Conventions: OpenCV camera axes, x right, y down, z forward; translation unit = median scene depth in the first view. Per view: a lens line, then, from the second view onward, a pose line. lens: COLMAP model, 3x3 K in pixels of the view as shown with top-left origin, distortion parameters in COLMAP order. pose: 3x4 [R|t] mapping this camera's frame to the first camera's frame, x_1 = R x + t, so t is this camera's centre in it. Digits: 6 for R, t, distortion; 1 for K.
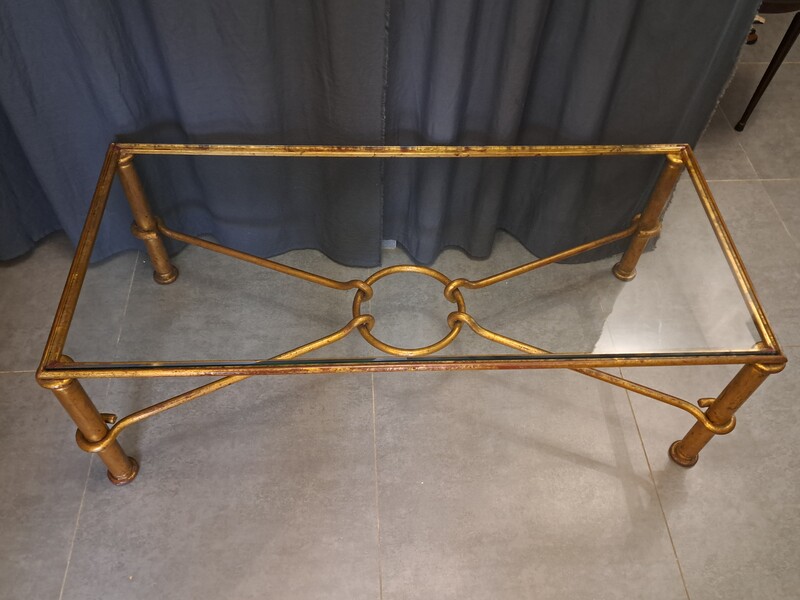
lens RADIAL K [[673.3, 0, 404.8], [0, 673.3, 302.8], [0, 0, 1]] dist [0.007325, -0.023892]
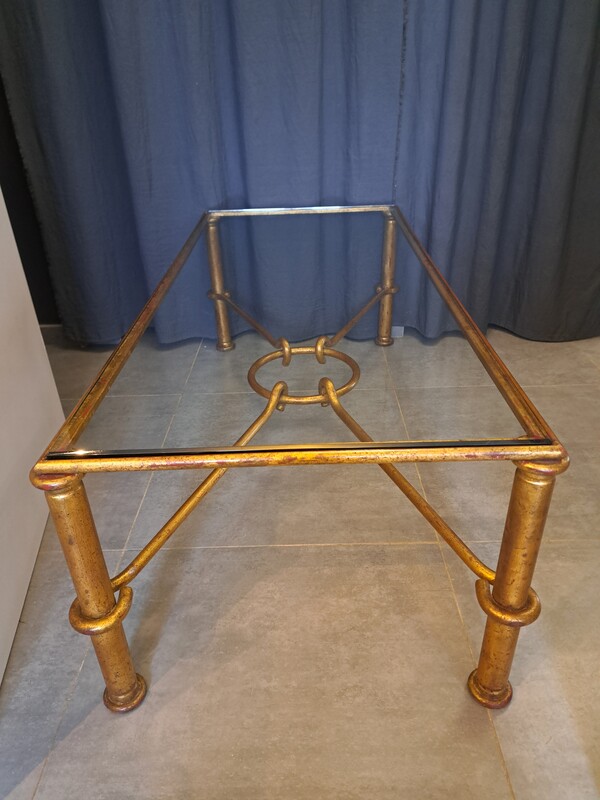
lens RADIAL K [[569.6, 0, 293.6], [0, 569.6, 401.4], [0, 0, 1]] dist [0.010081, -0.025016]
pose [[0.993069, -0.032488, -0.112951, -0.132759], [-0.012841, 0.925294, -0.379032, 0.562501], [0.116827, 0.377855, 0.918464, 0.093237]]
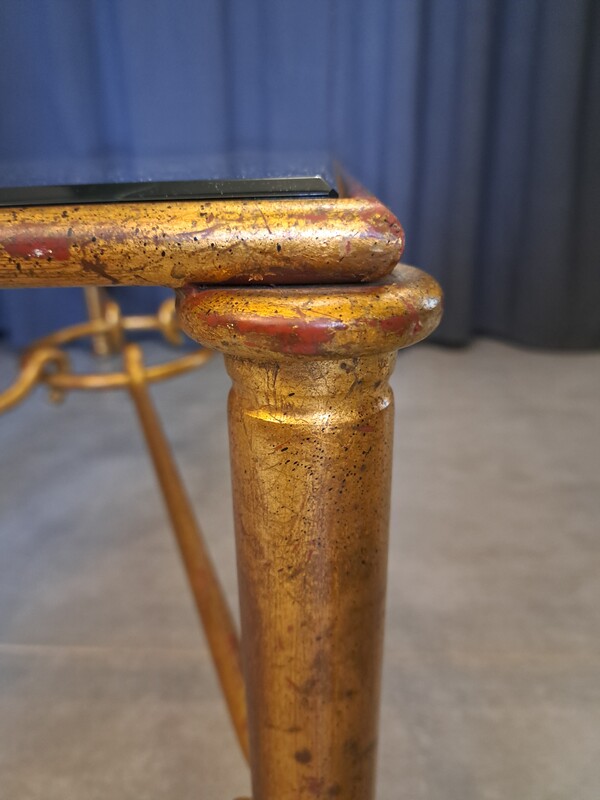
lens RADIAL K [[609.3, 0, 296.1], [0, 609.3, 407.0], [0, 0, 1]] dist [-0.050299, 0.001602]
pose [[0.990019, -0.024827, -0.138732, 0.026356], [-0.046173, 0.872899, -0.485712, 0.492105], [0.133158, 0.487270, 0.863040, 0.481827]]
